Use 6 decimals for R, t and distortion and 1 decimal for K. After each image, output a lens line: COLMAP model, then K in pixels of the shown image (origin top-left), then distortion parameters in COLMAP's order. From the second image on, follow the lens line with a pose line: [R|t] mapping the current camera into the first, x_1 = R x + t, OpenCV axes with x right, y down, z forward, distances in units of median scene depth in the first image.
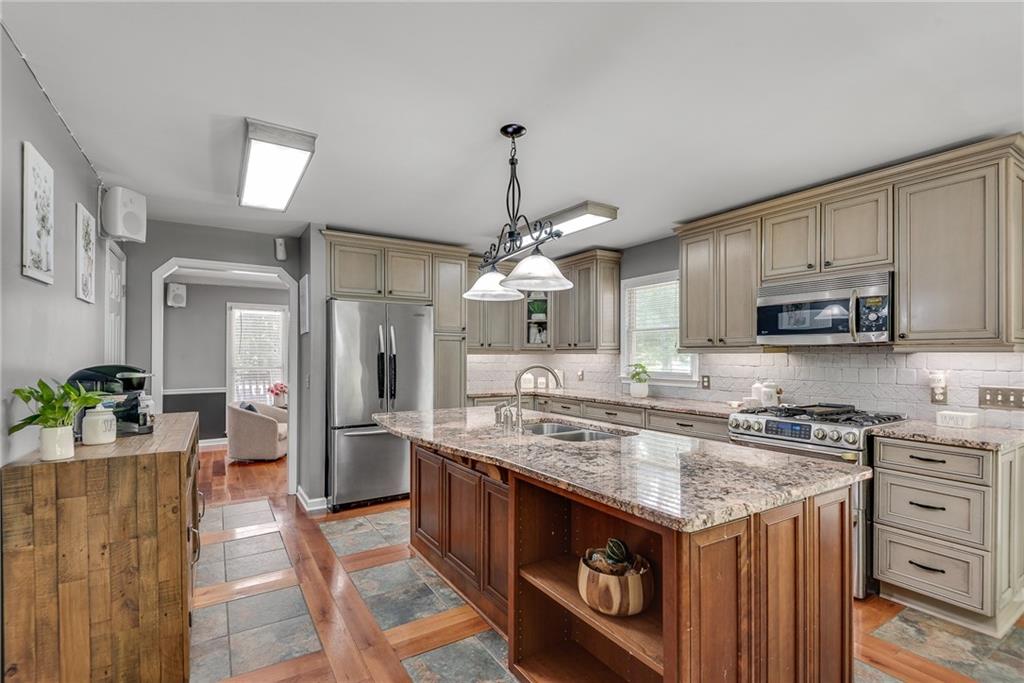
lens RADIAL K [[468.1, 0, 494.6], [0, 468.1, 359.8], [0, 0, 1]] dist [0.021630, -0.011017]
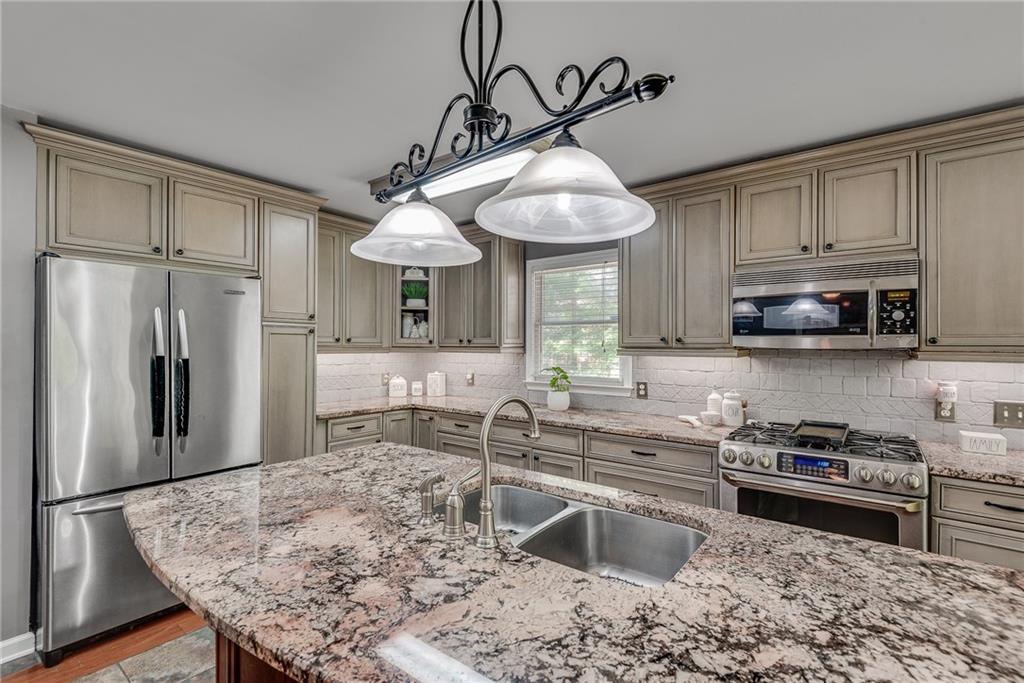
lens RADIAL K [[468.1, 0, 505.7], [0, 468.1, 343.1], [0, 0, 1]] dist [0.021630, -0.011017]
pose [[0.933076, 0.003007, 0.359667, -0.062476], [0.001460, 0.999925, -0.012148, -0.025657], [-0.359677, 0.011860, 0.933002, 0.353554]]
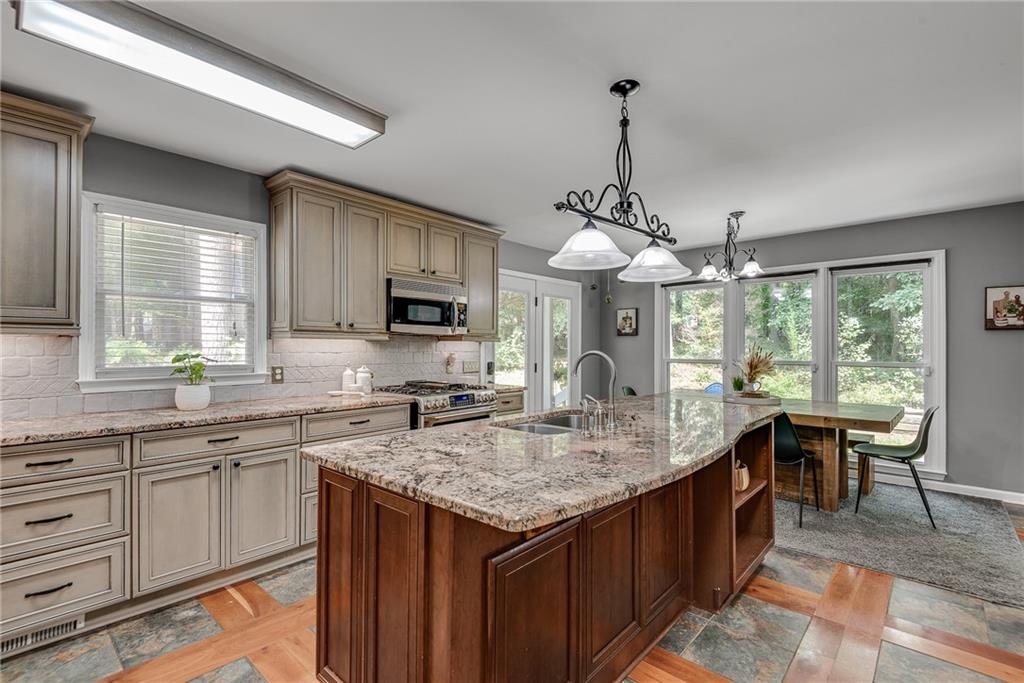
lens RADIAL K [[468.1, 0, 515.8], [0, 468.1, 348.5], [0, 0, 1]] dist [0.021630, -0.011017]
pose [[-0.300590, -0.007613, 0.953723, -0.465034], [0.004637, 0.999945, 0.009443, -0.003079], [-0.953742, 0.007261, -0.300538, 0.910299]]
